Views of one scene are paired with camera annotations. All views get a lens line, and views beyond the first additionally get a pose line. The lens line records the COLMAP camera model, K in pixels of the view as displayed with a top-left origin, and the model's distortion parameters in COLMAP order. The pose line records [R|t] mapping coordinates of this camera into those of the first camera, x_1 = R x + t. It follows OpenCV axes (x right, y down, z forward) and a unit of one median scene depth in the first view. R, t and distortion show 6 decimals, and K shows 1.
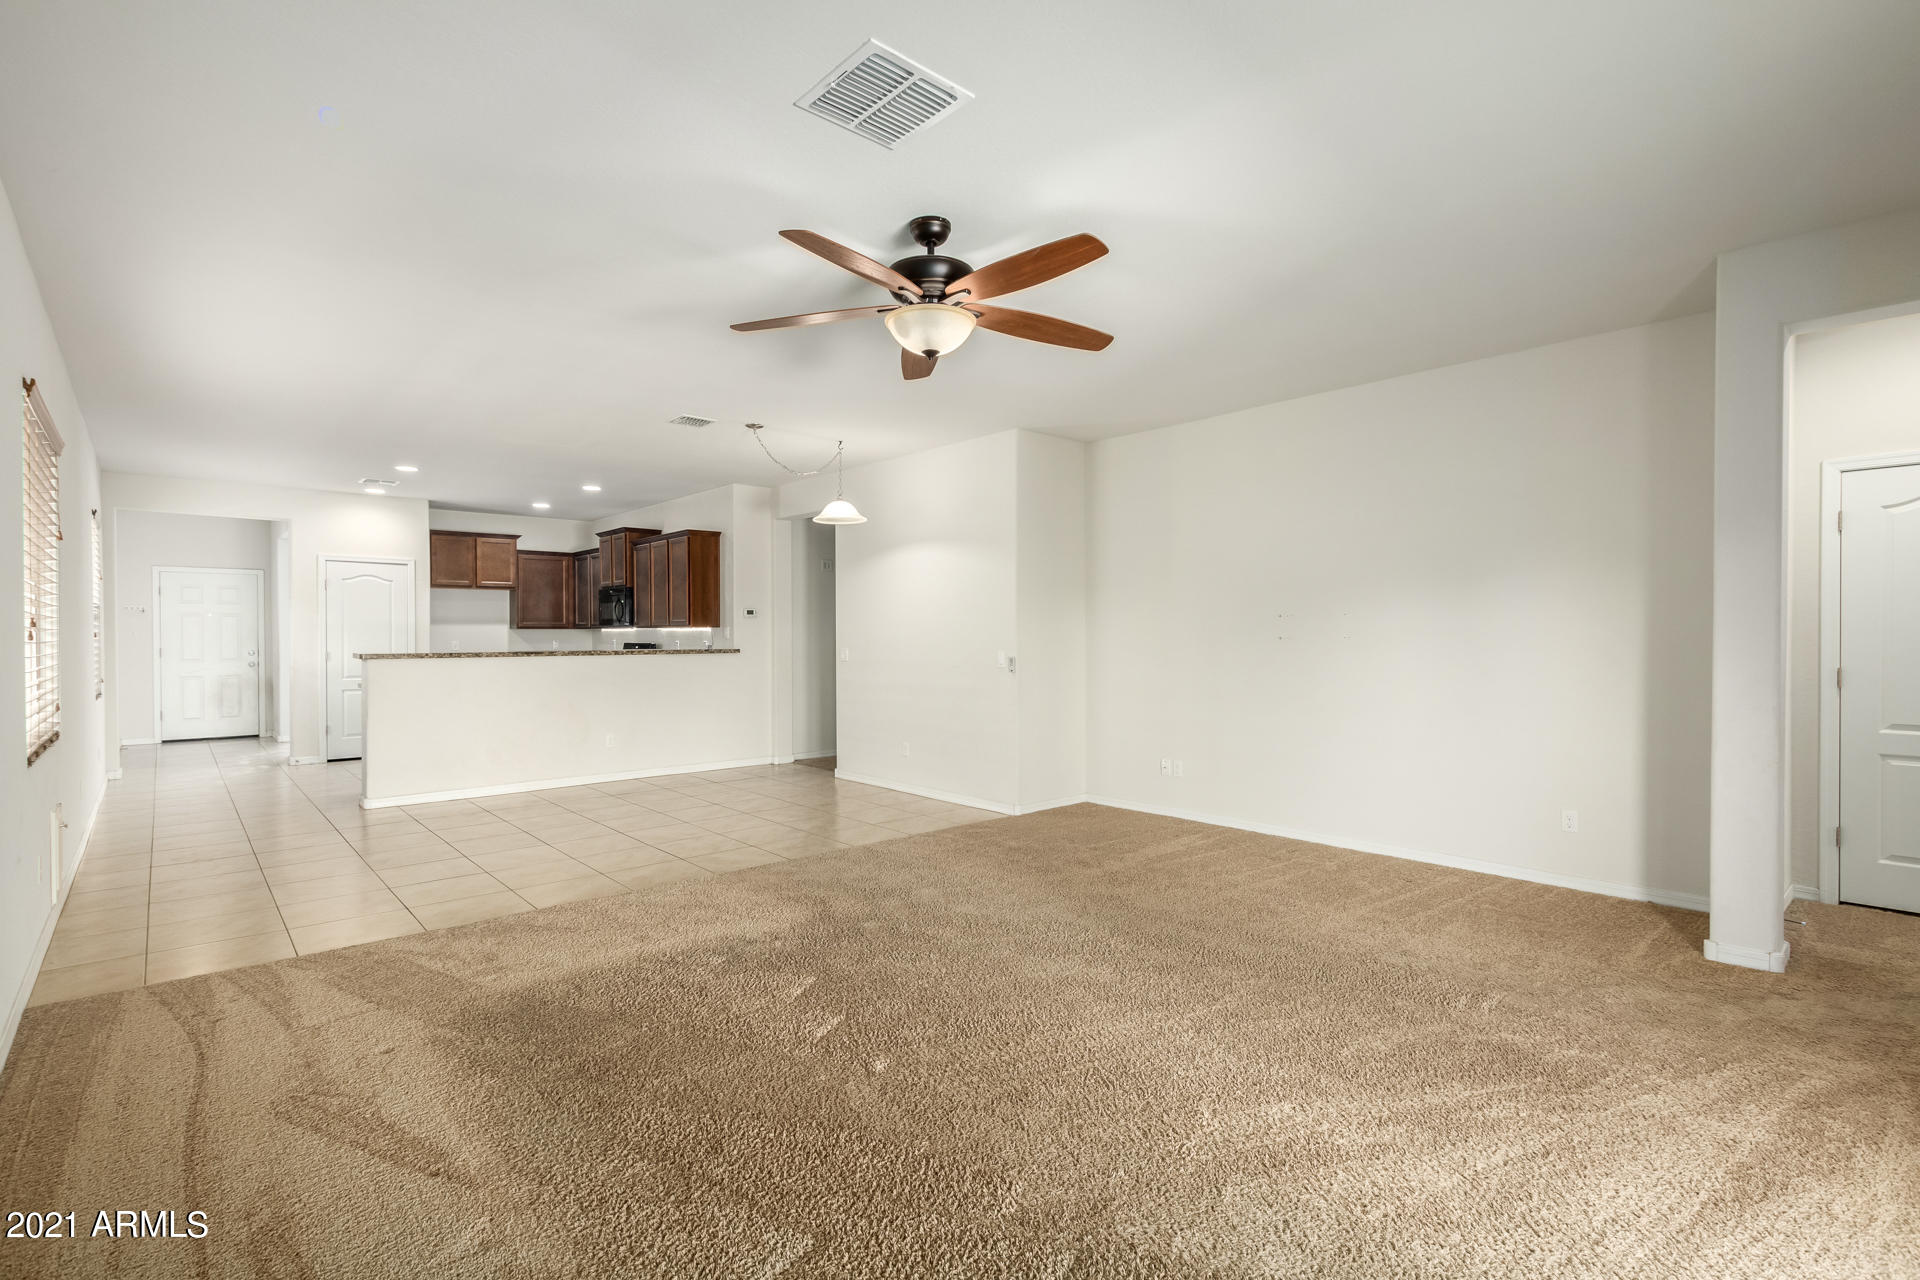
lens RADIAL K [[874.5, 0, 967.0], [0, 874.5, 638.6], [0, 0, 1]] dist [0.007672, -0.004543]
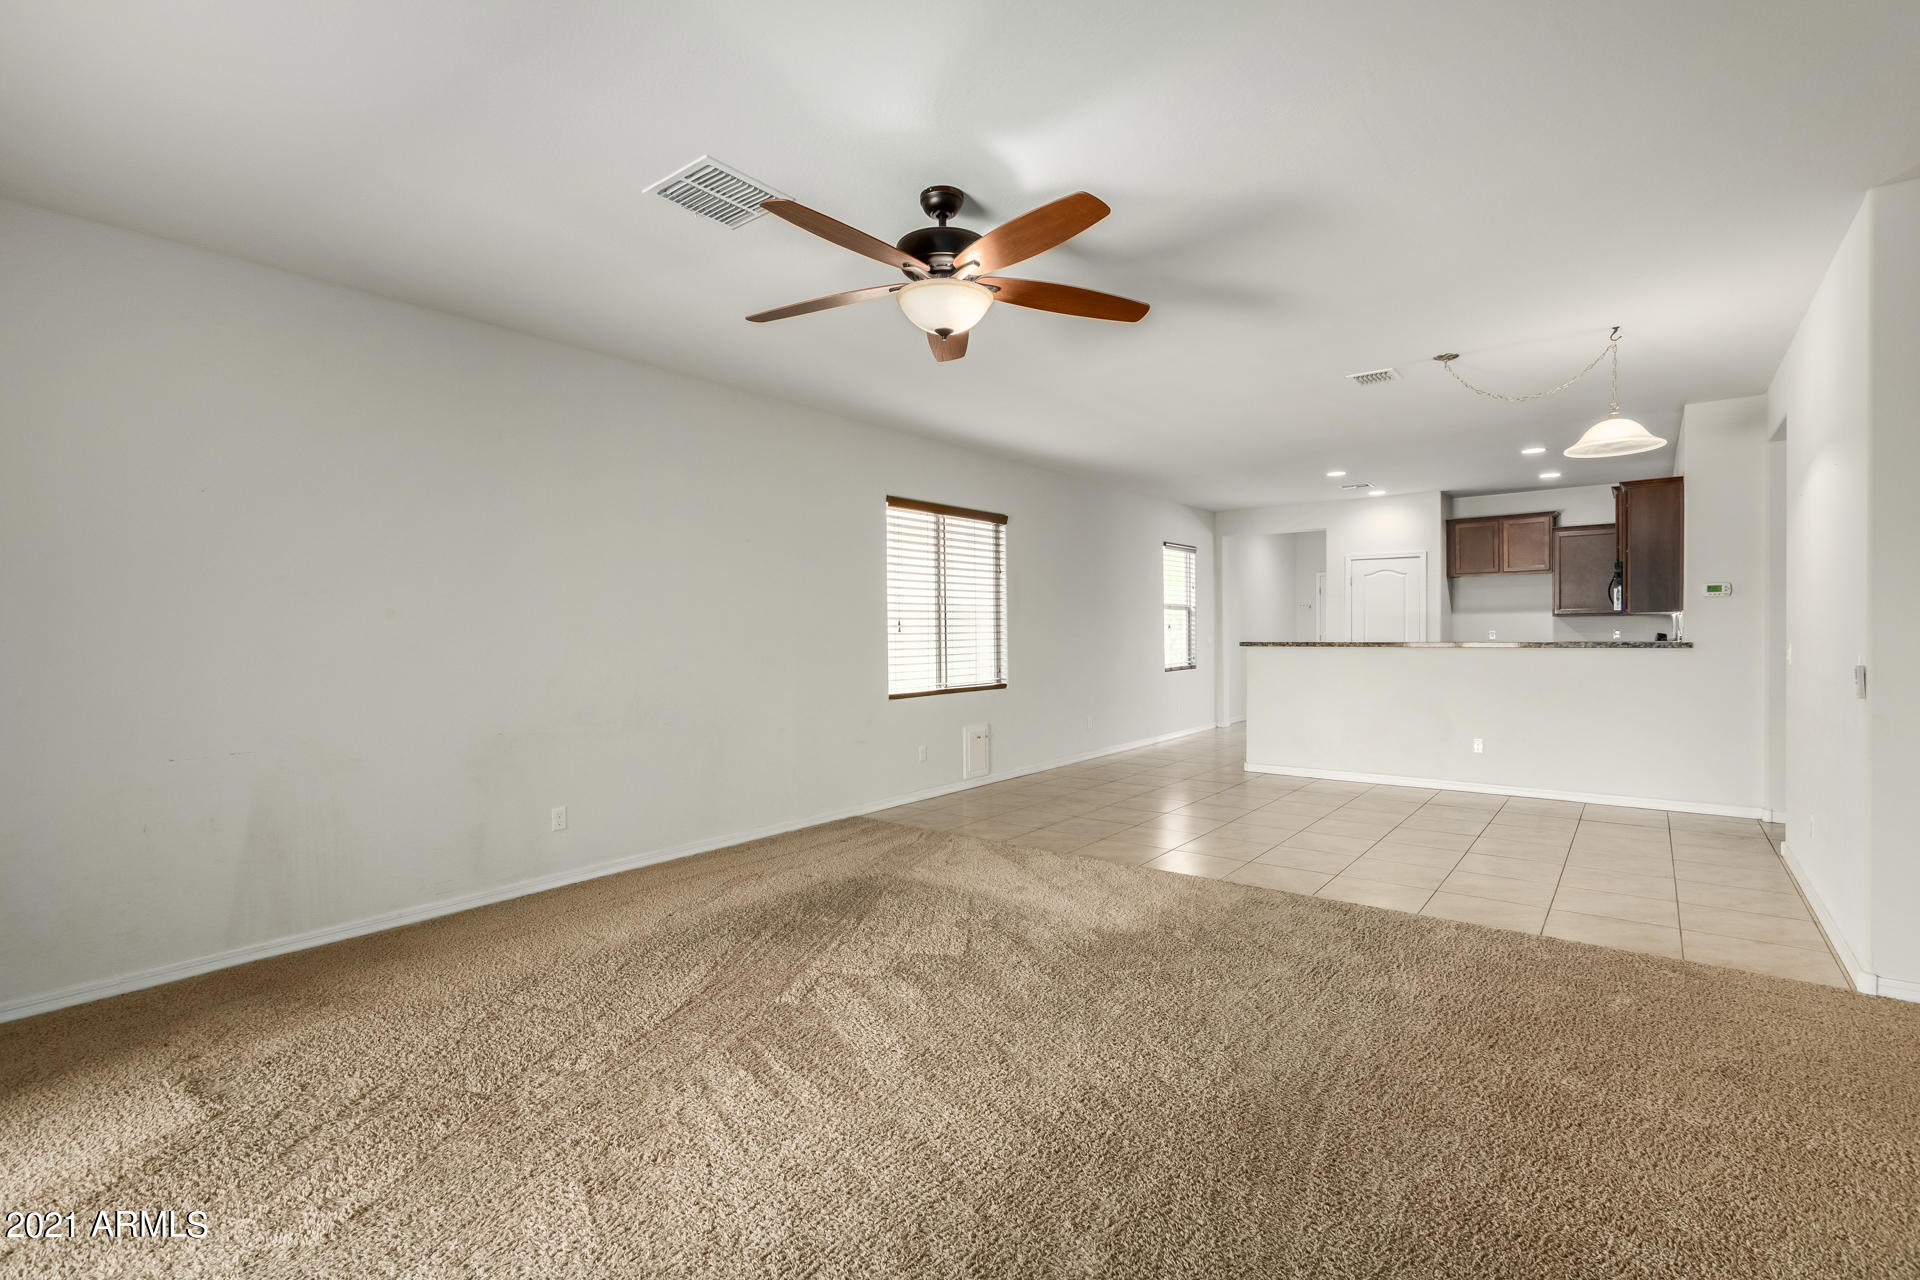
lens RADIAL K [[874.5, 0, 942.9], [0, 874.5, 631.0], [0, 0, 1]] dist [0.007672, -0.004543]
pose [[0.161227, 0.002136, -0.986915, 0.279826], [0.003689, 0.999989, 0.002767, -0.001447], [0.986910, -0.004087, 0.161218, 0.260591]]
